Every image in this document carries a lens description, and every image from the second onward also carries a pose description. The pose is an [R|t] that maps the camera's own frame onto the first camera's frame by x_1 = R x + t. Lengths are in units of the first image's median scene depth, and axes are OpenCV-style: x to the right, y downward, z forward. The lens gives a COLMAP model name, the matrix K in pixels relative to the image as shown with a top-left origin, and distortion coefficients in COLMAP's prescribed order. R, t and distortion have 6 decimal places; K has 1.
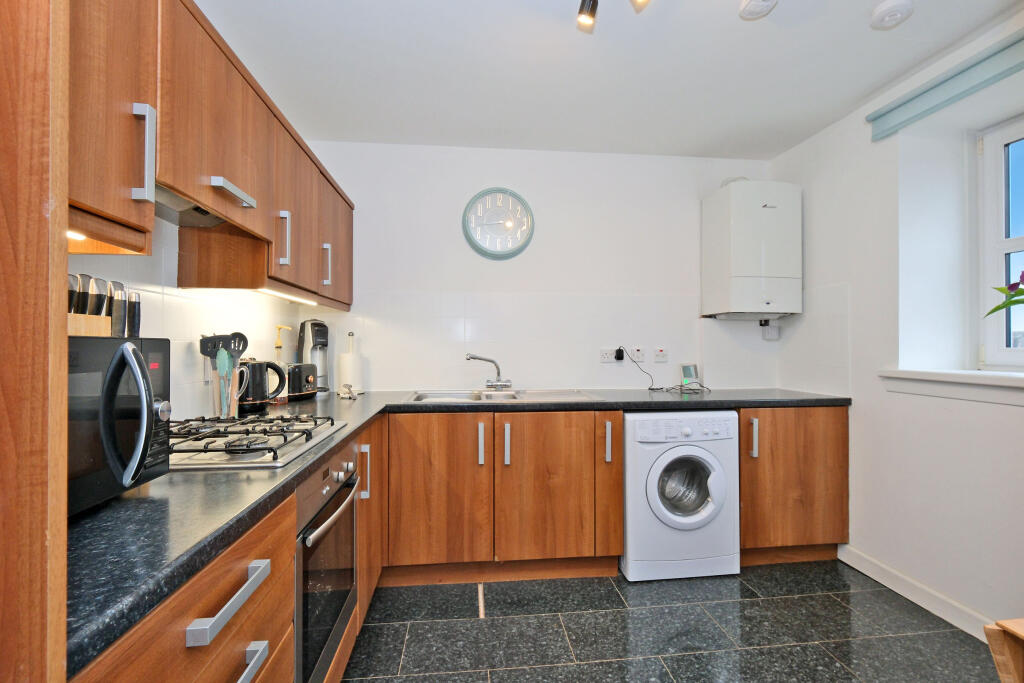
lens RADIAL K [[445.3, 0, 513.7], [0, 445.3, 341.9], [0, 0, 1]] dist [-0.001446, 0.000704]
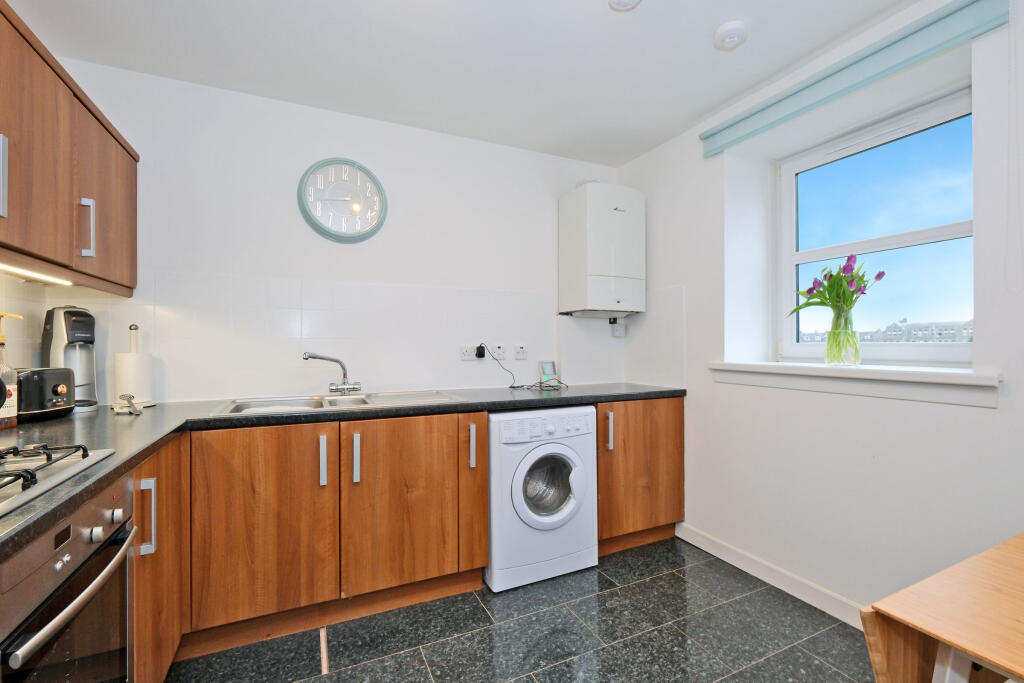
lens RADIAL K [[445.3, 0, 513.3], [0, 445.3, 344.6], [0, 0, 1]] dist [-0.001446, 0.000704]
pose [[0.945238, -0.002513, 0.326373, -0.008211], [0.000178, 0.999974, 0.007183, 0.007783], [-0.326382, -0.006732, 0.945214, 0.102643]]
